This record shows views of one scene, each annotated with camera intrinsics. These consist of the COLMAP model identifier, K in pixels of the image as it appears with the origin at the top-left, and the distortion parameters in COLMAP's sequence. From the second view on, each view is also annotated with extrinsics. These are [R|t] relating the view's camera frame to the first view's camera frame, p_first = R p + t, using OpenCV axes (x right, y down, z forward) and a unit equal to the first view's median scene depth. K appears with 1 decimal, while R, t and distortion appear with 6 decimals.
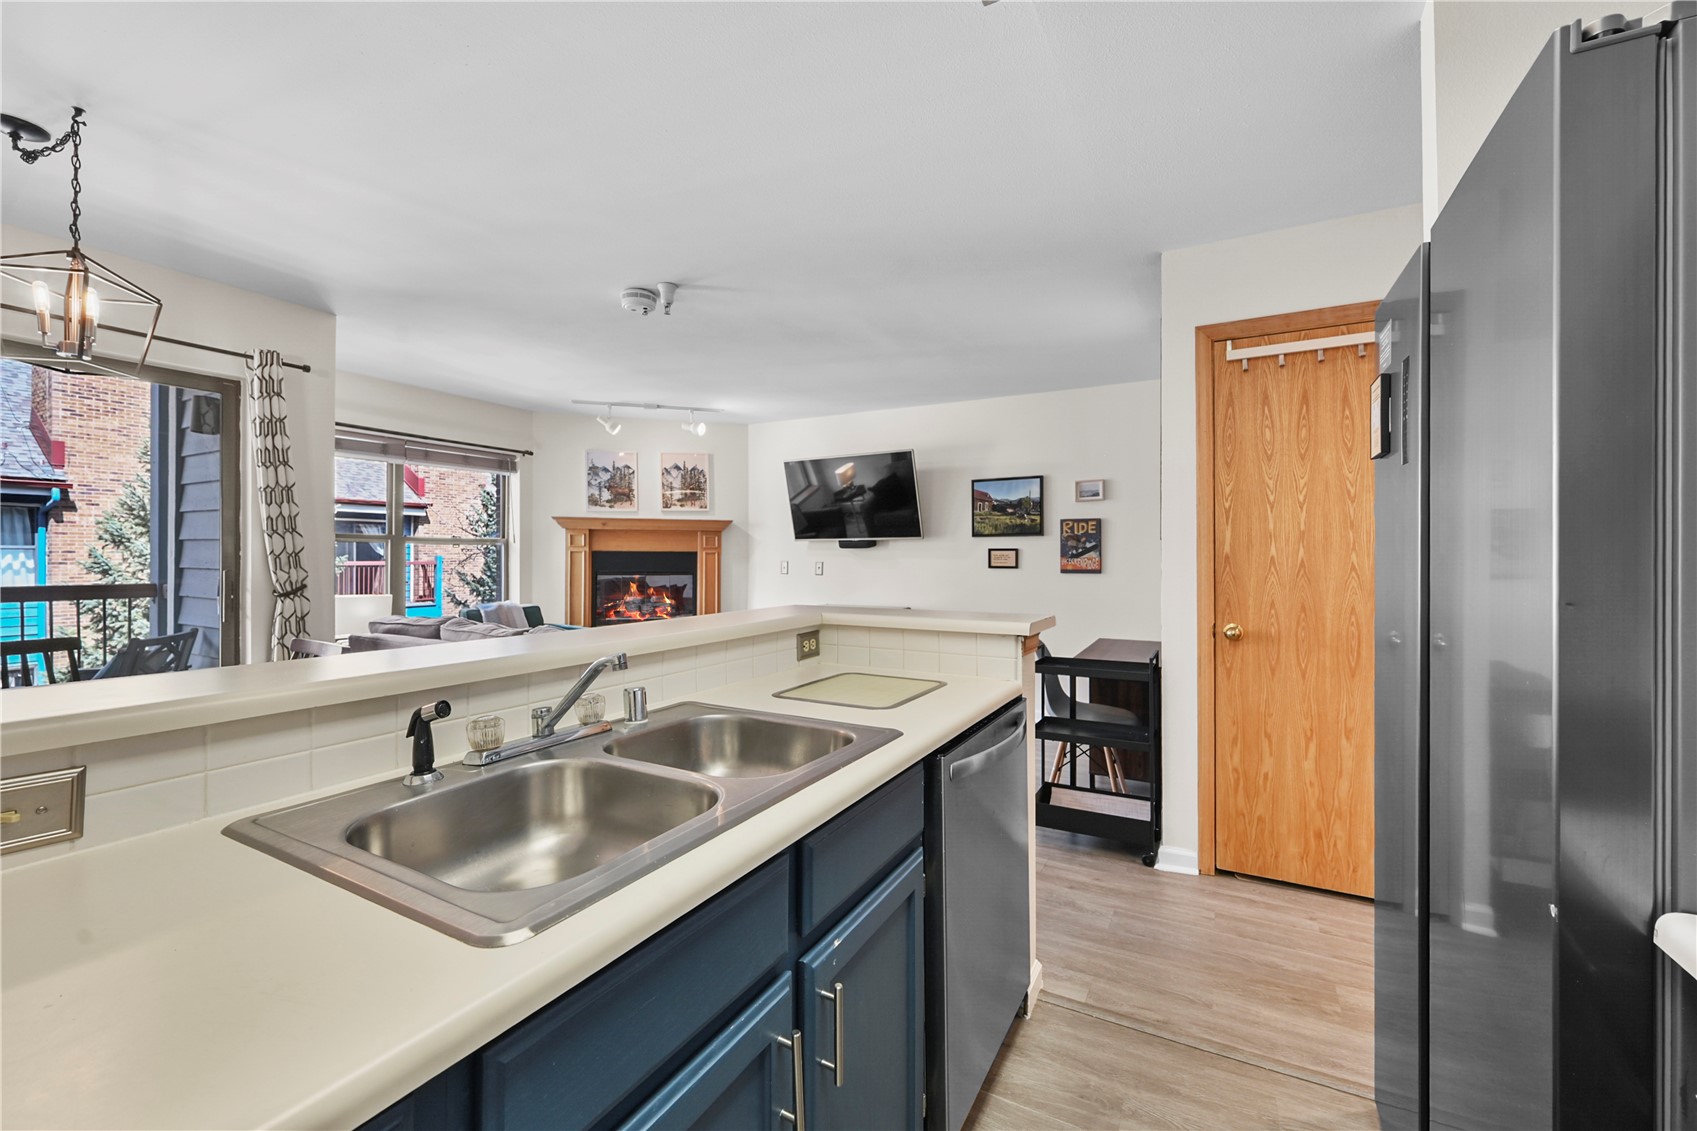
lens RADIAL K [[679.0, 0, 849.5], [0, 679.0, 554.2], [0, 0, 1]] dist [-0.001304, 0.000260]
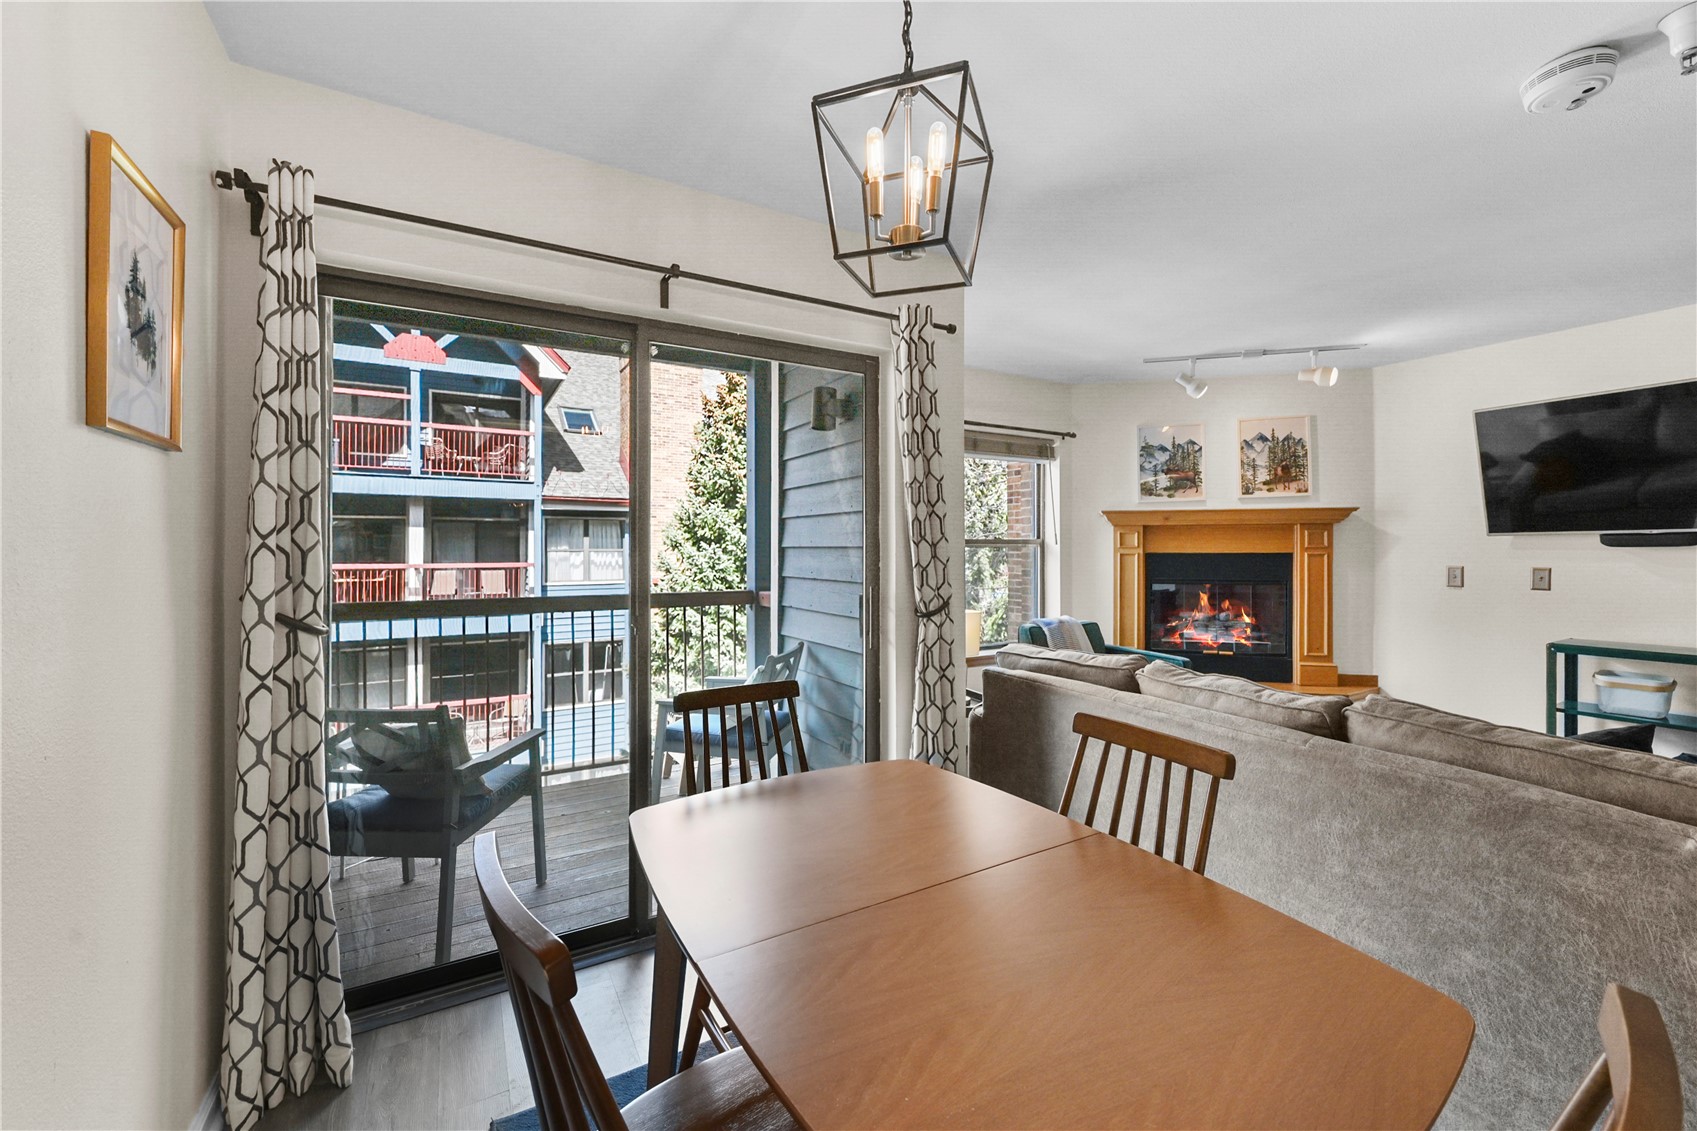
lens RADIAL K [[679.0, 0, 846.1], [0, 679.0, 548.5], [0, 0, 1]] dist [-0.001304, 0.000260]
pose [[0.859290, -0.008155, -0.511424, -0.278805], [0.007291, 0.999967, -0.003694, -0.009887], [0.511437, -0.000555, 0.859321, 0.147249]]
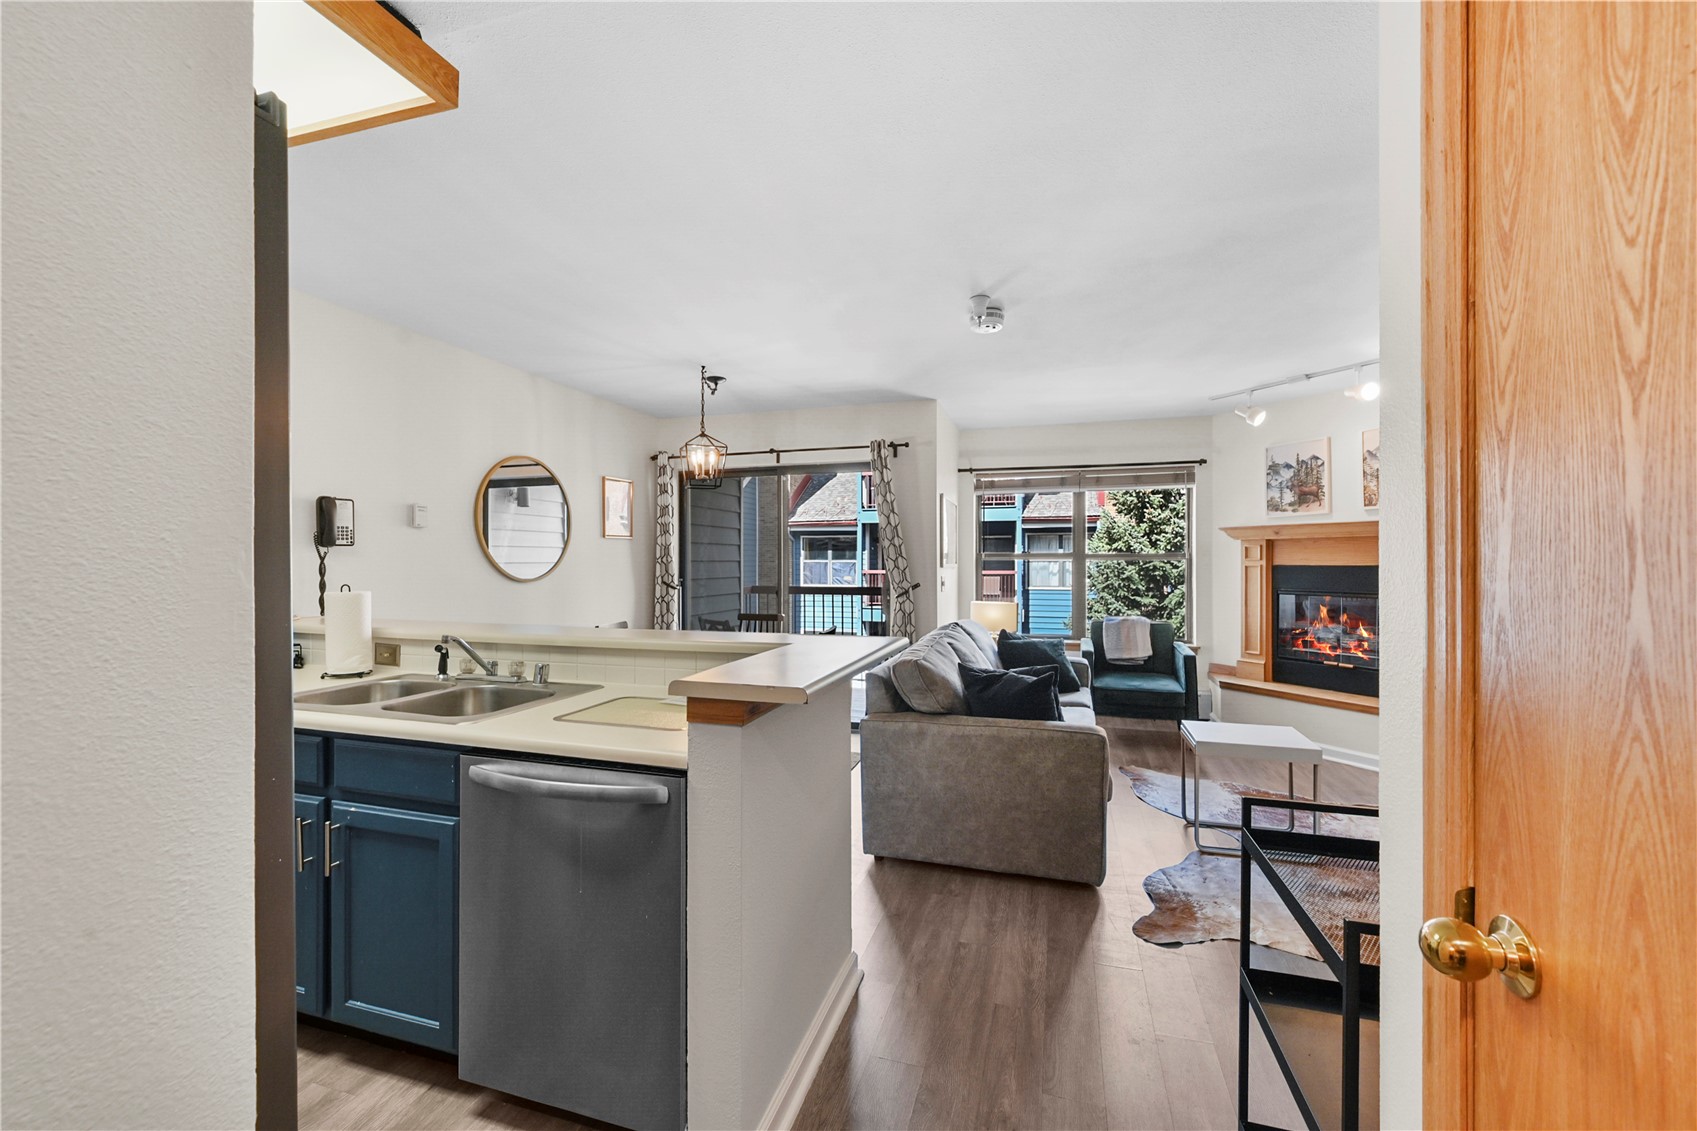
lens RADIAL K [[679.0, 0, 850.0], [0, 679.0, 558.9], [0, 0, 1]] dist [-0.001304, 0.000260]
pose [[0.208976, -0.009309, -0.977876, 0.336239], [0.006177, 0.999947, -0.008200, -0.009010], [0.977901, -0.004327, 0.209023, 0.316881]]
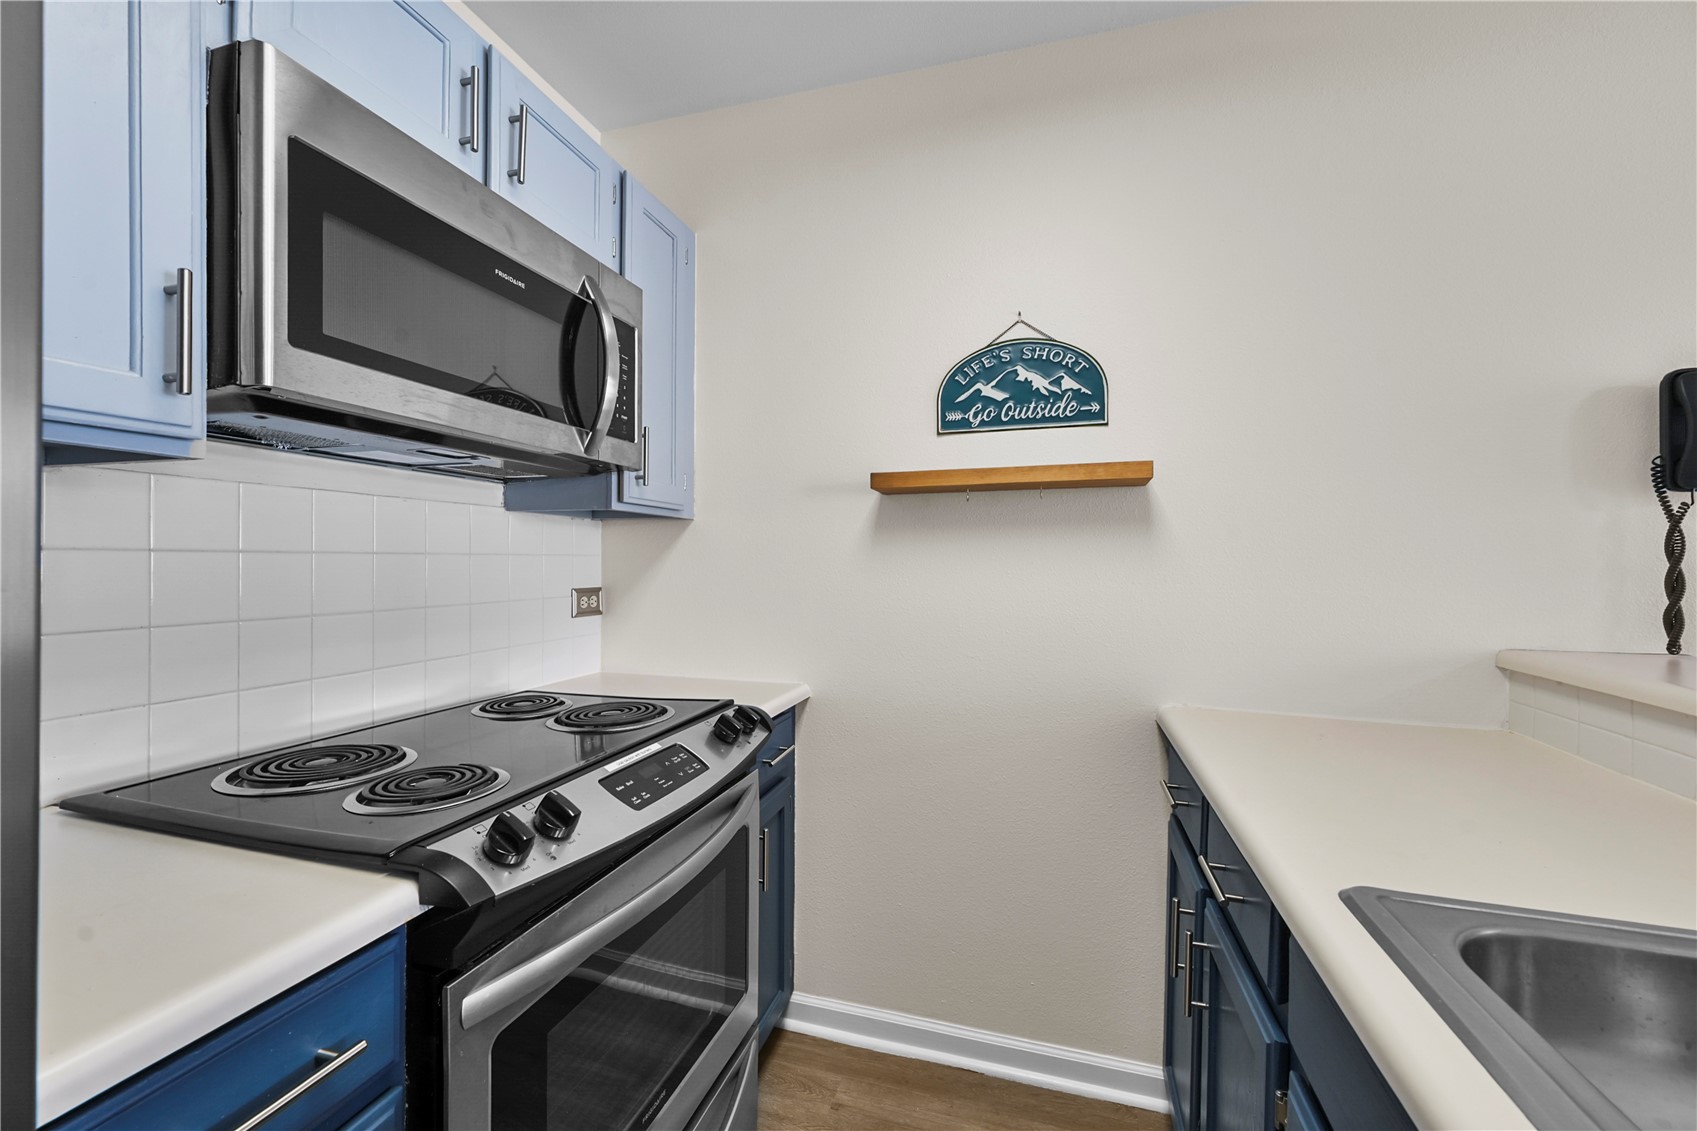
lens RADIAL K [[679.0, 0, 845.2], [0, 679.0, 558.7], [0, 0, 1]] dist [-0.001304, 0.000260]
pose [[-0.977277, -0.000020, -0.211966, 0.065686], [-0.002849, 0.999911, 0.013041, -0.005591], [0.211946, 0.013348, -0.977190, 0.193884]]
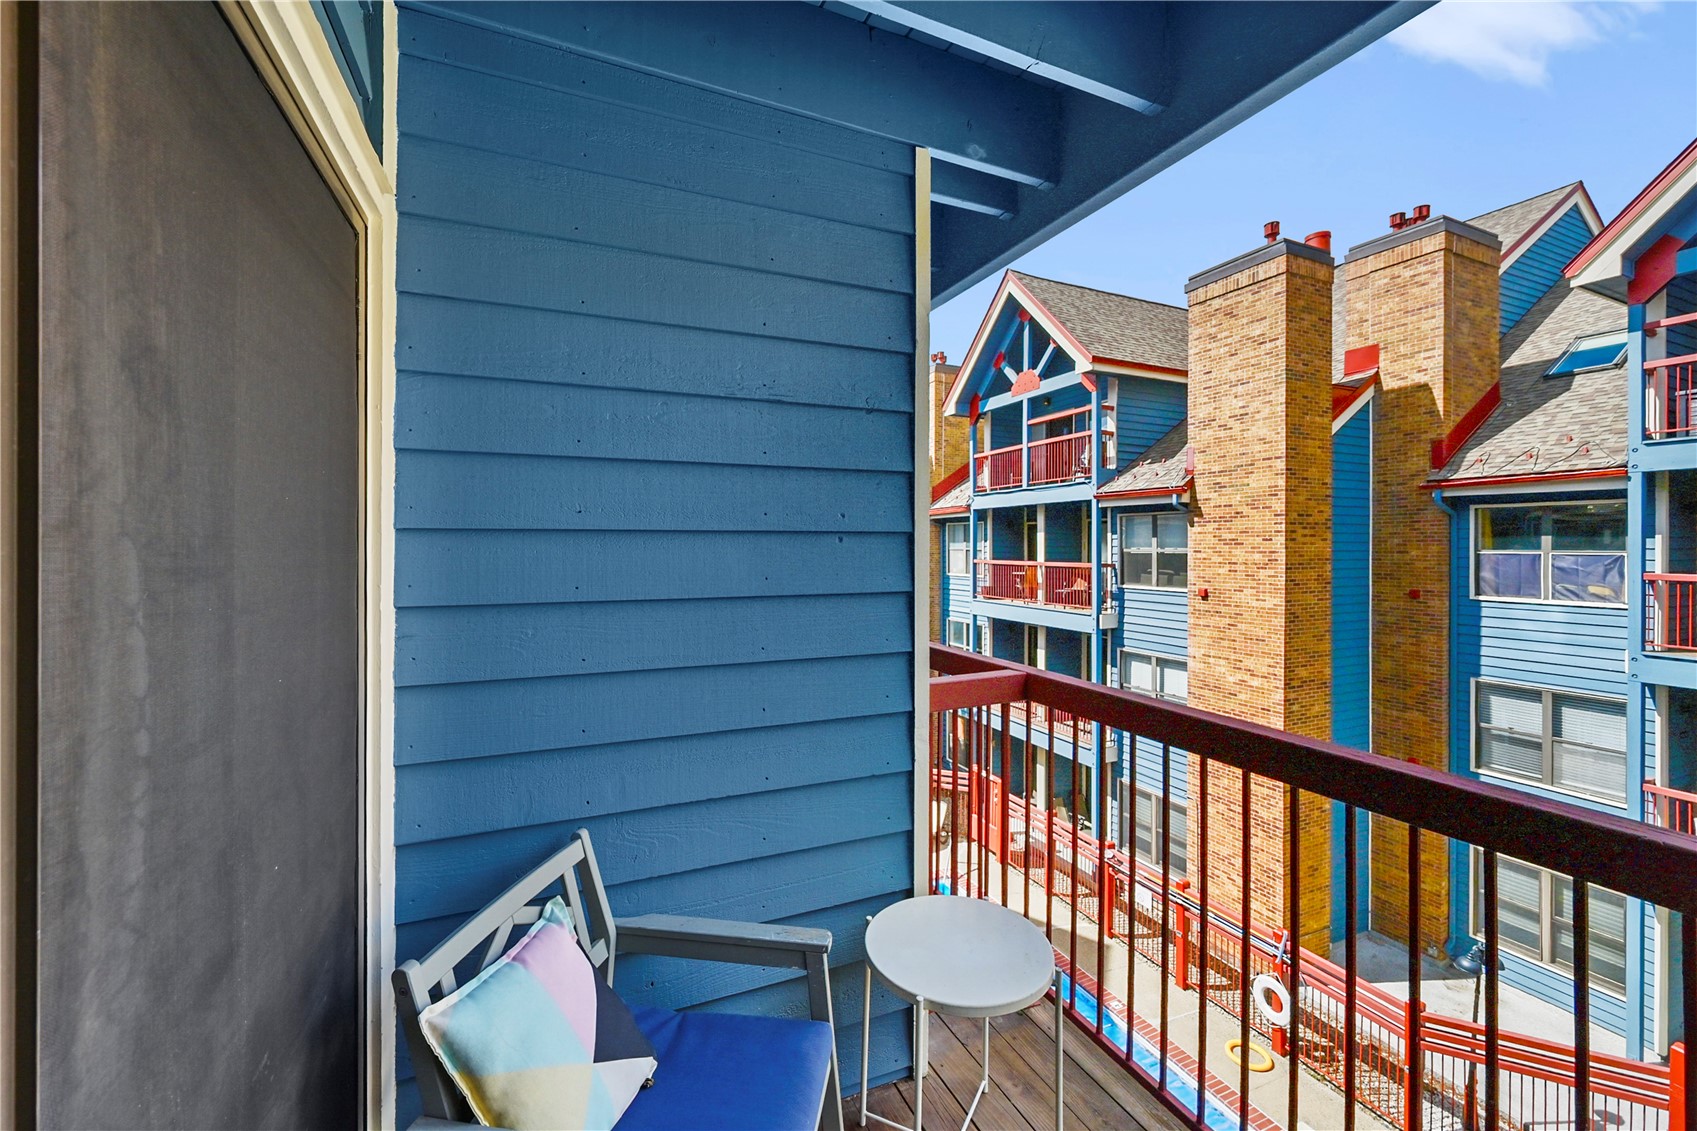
lens RADIAL K [[679.0, 0, 841.6], [0, 679.0, 546.7], [0, 0, 1]] dist [-0.001304, 0.000260]
pose [[-0.599456, -0.004545, -0.800395, -0.568365], [-0.001773, 0.999989, -0.004351, -0.031537], [0.800406, -0.001189, -0.599458, 0.532481]]
